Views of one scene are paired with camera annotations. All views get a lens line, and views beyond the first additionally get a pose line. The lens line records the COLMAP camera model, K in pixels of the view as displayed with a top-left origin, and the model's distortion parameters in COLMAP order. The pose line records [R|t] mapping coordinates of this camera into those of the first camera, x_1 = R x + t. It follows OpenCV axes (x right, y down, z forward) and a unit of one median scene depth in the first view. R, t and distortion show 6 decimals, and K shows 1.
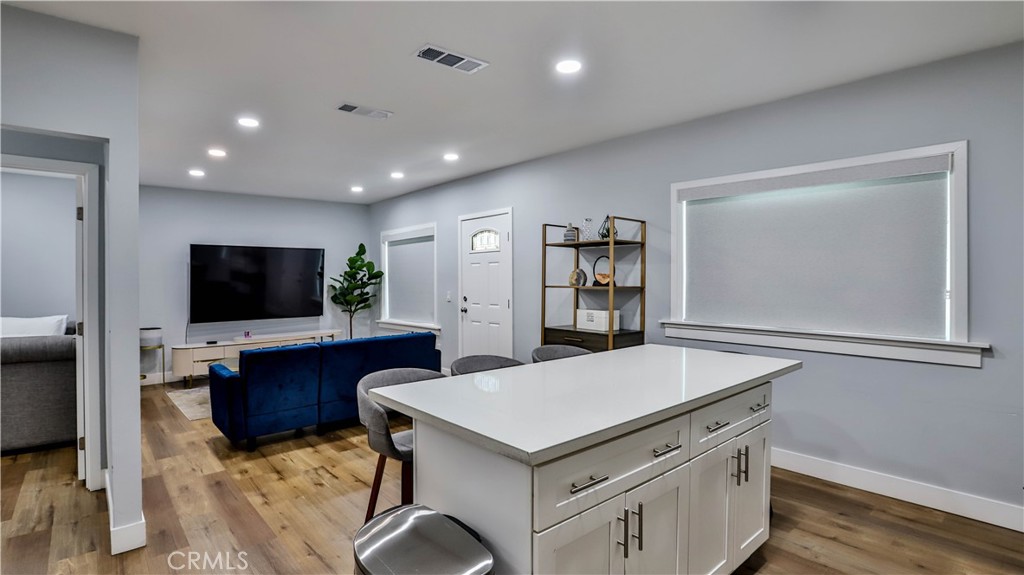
lens RADIAL K [[482.6, 0, 511.0], [0, 482.6, 290.7], [0, 0, 1]] dist [-0.017572, 0.000017]
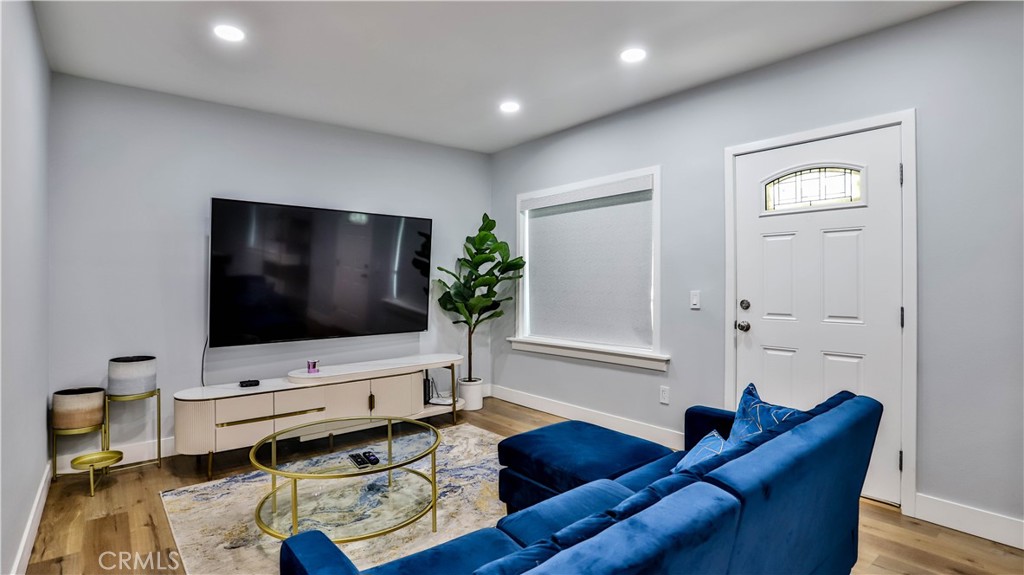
lens RADIAL K [[482.6, 0, 513.9], [0, 482.6, 283.2], [0, 0, 1]] dist [-0.017572, 0.000017]
pose [[0.999968, 0.005385, -0.005847, -0.277687], [-0.005511, 0.999748, -0.021756, 0.005058], [0.005728, 0.021787, 0.999746, 0.394088]]
